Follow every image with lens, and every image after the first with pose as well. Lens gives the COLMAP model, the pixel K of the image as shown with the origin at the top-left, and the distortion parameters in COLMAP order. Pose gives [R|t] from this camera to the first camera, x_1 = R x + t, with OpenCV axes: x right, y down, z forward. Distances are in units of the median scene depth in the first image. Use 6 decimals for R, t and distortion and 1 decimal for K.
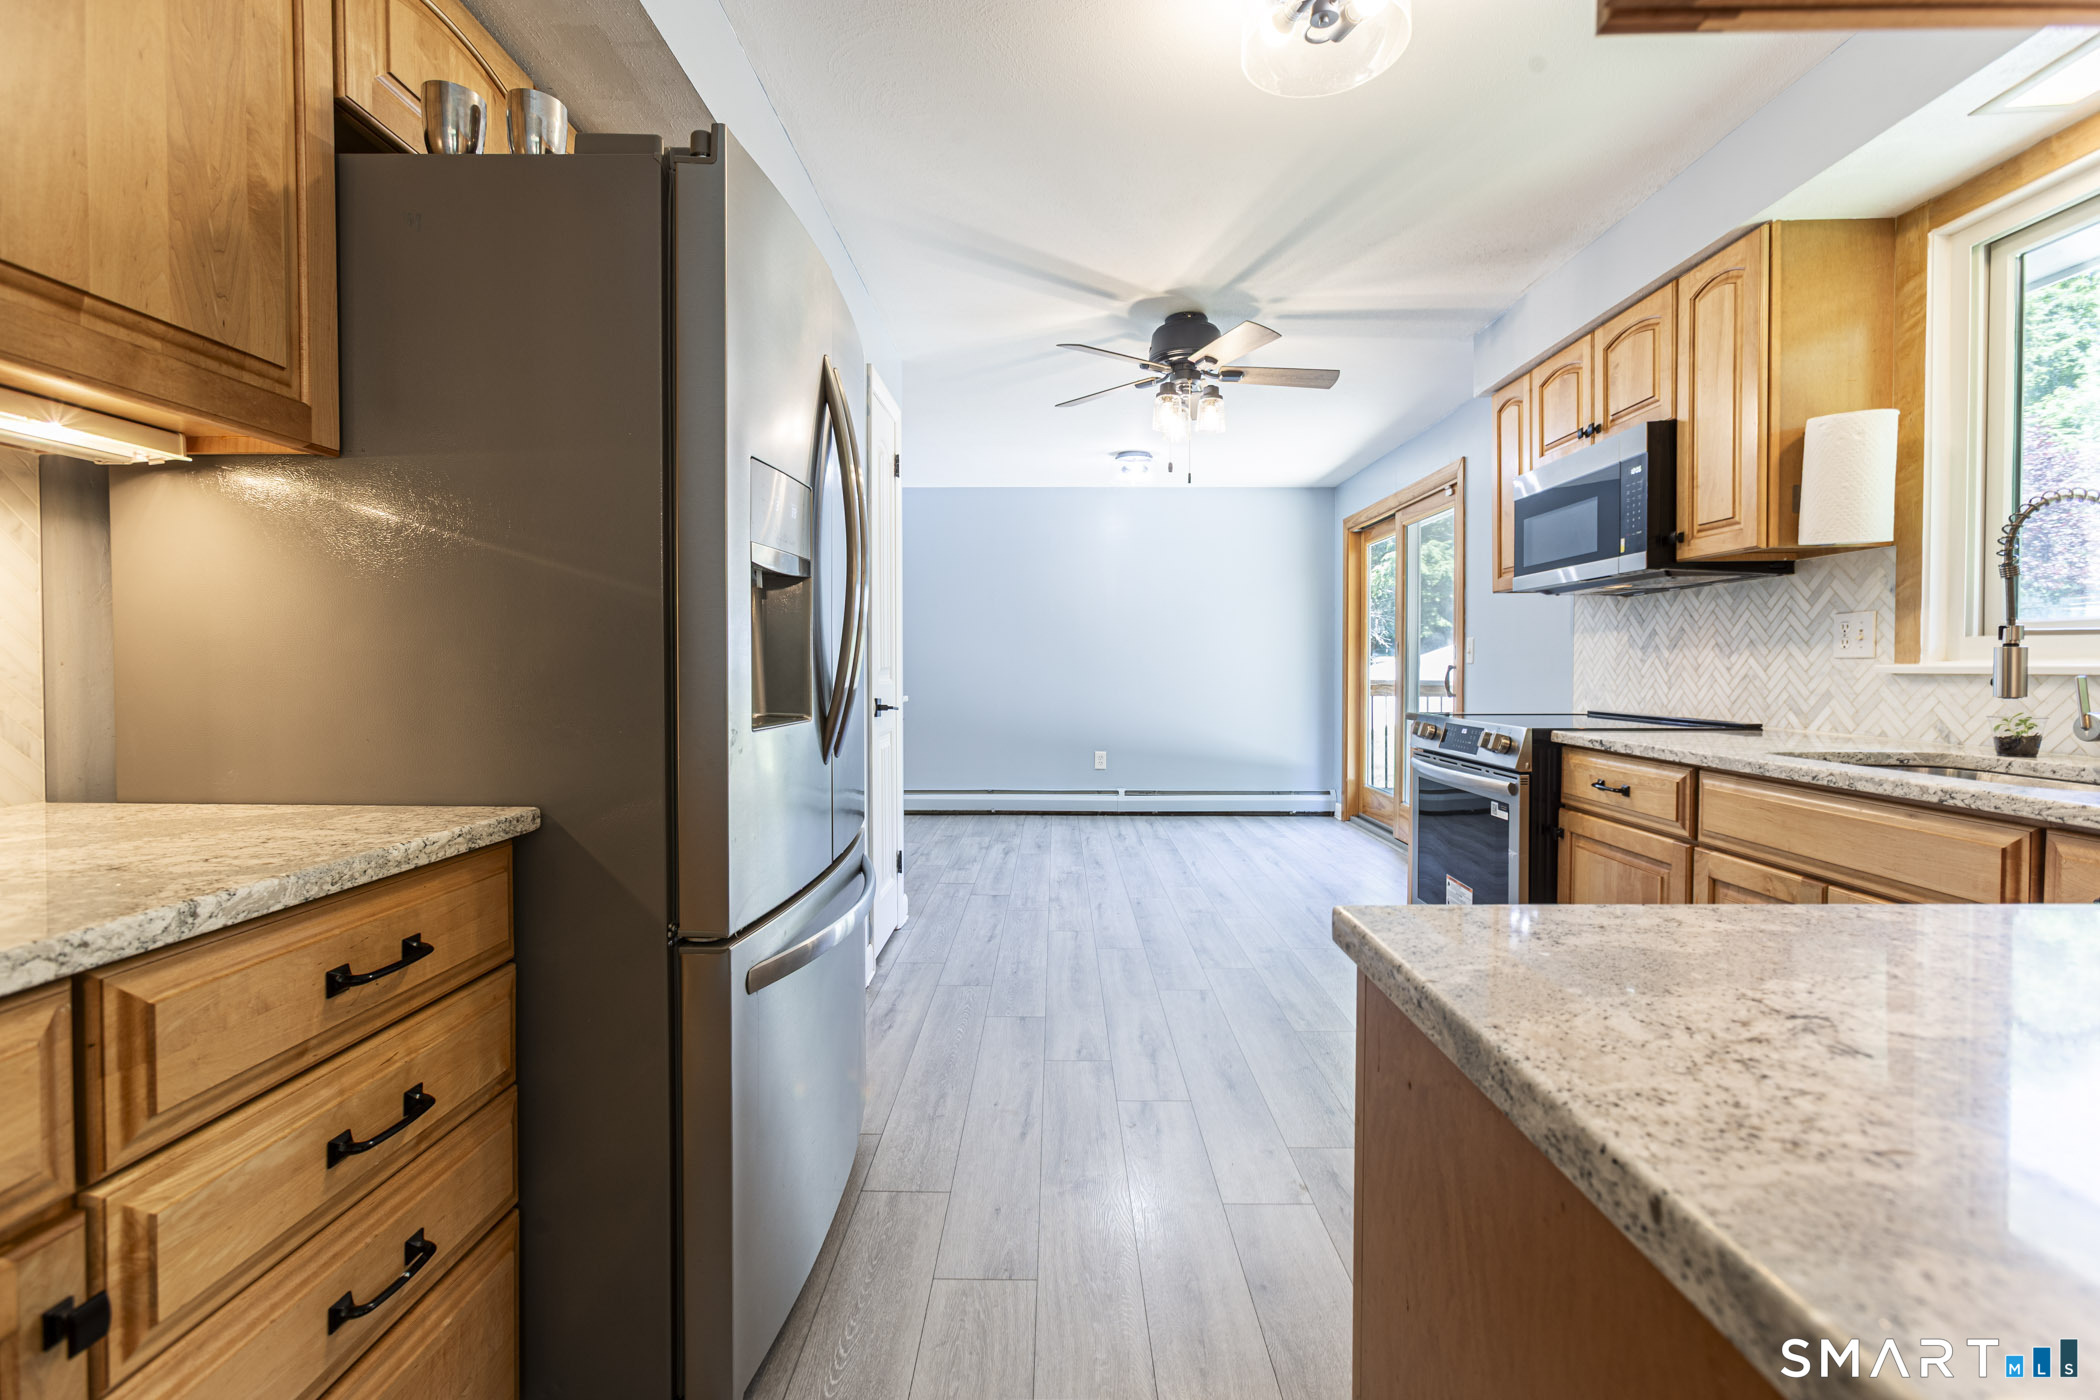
lens RADIAL K [[901.5, 0, 1044.8], [0, 901.5, 687.8], [0, 0, 1]] dist [-0.000356, -0.000107]
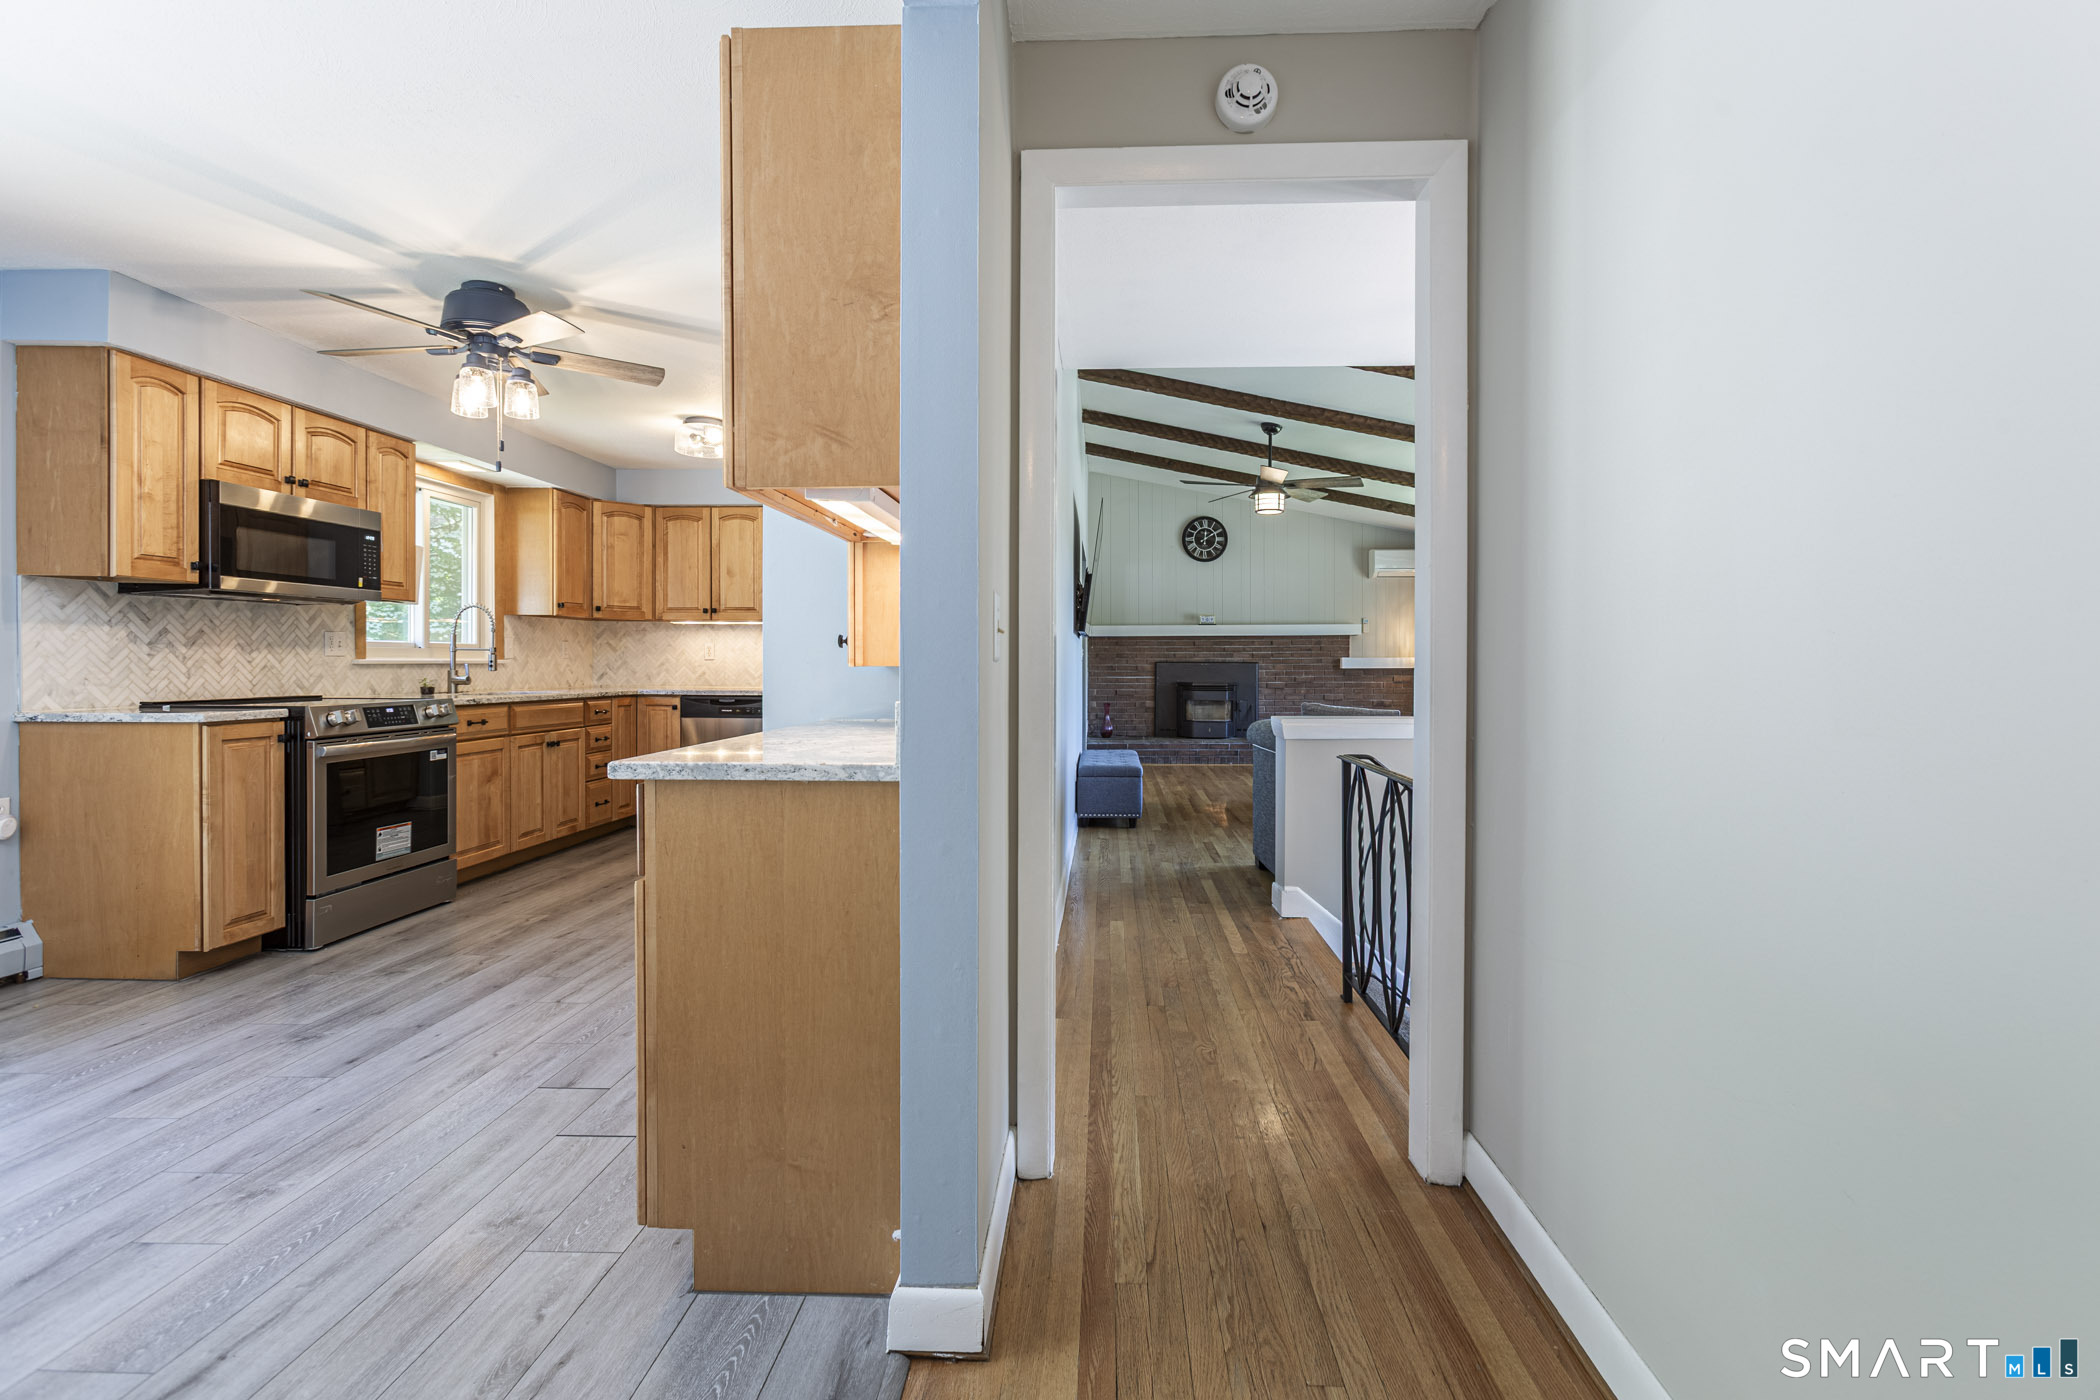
lens RADIAL K [[988.7, 0, 1061.9], [0, 988.7, 676.3], [0, 0, 1]] dist [0.000033, 0.006001]
pose [[-0.998980, -0.002836, 0.045072, -0.677586], [-0.001078, 0.999240, 0.038971, -0.068572], [-0.045148, 0.038883, -0.998223, 2.820742]]
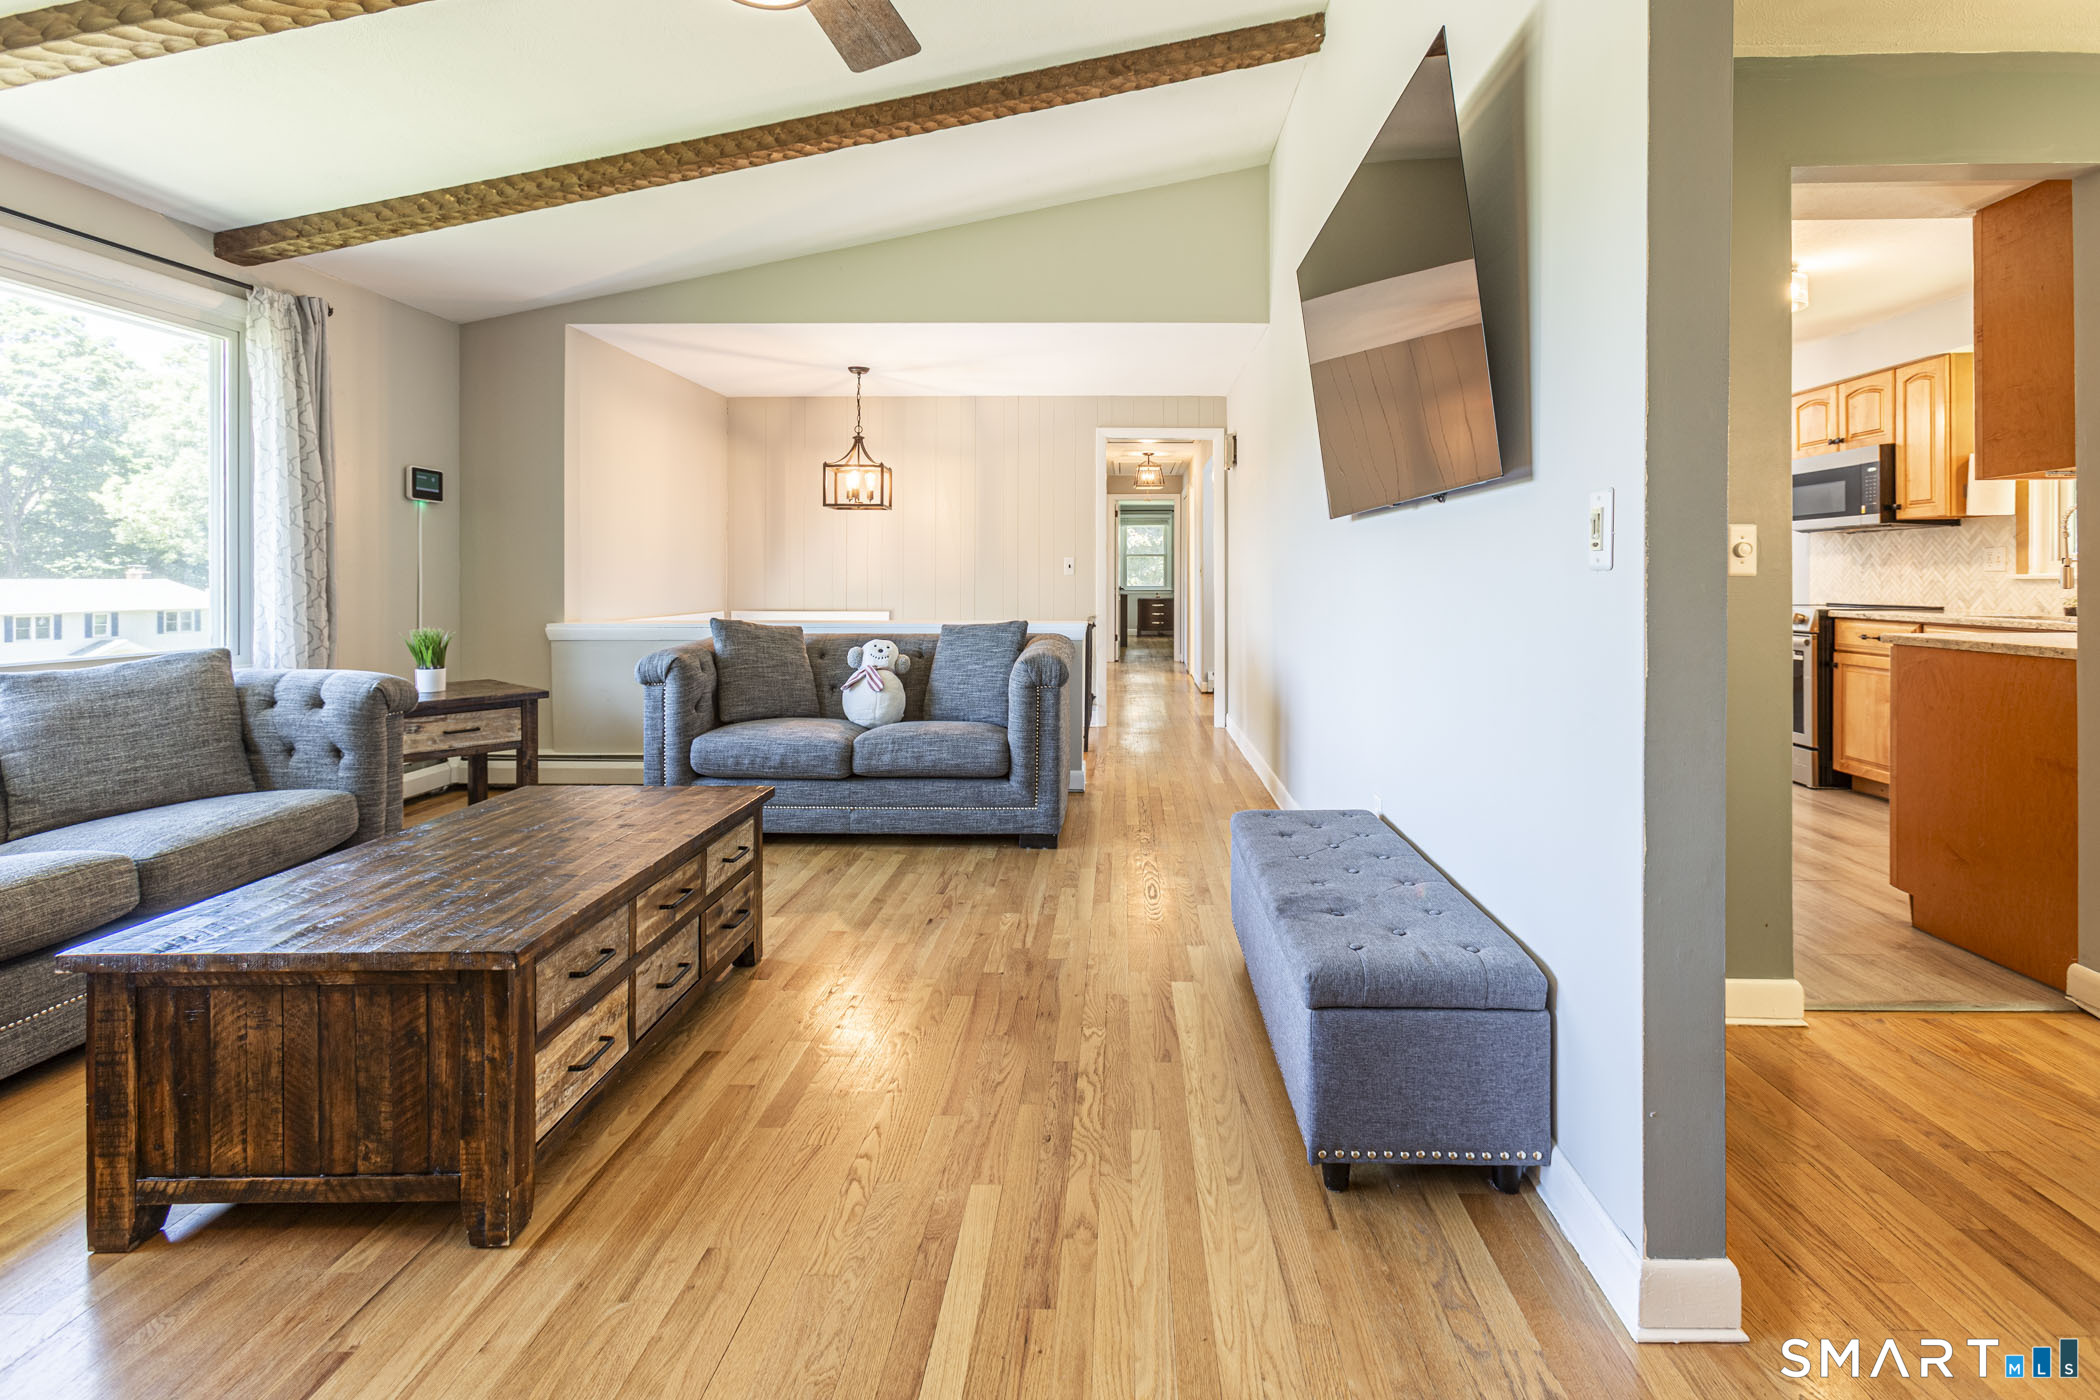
lens RADIAL K [[979.5, 0, 1080.1], [0, 979.5, 583.6], [0, 0, 1]] dist [-0.000128, 0.001891]
pose [[0.999973, -0.000338, -0.007305, -0.983880], [0.000202, 0.999829, -0.018512, 0.029965], [0.007310, 0.018510, 0.999802, -1.048447]]
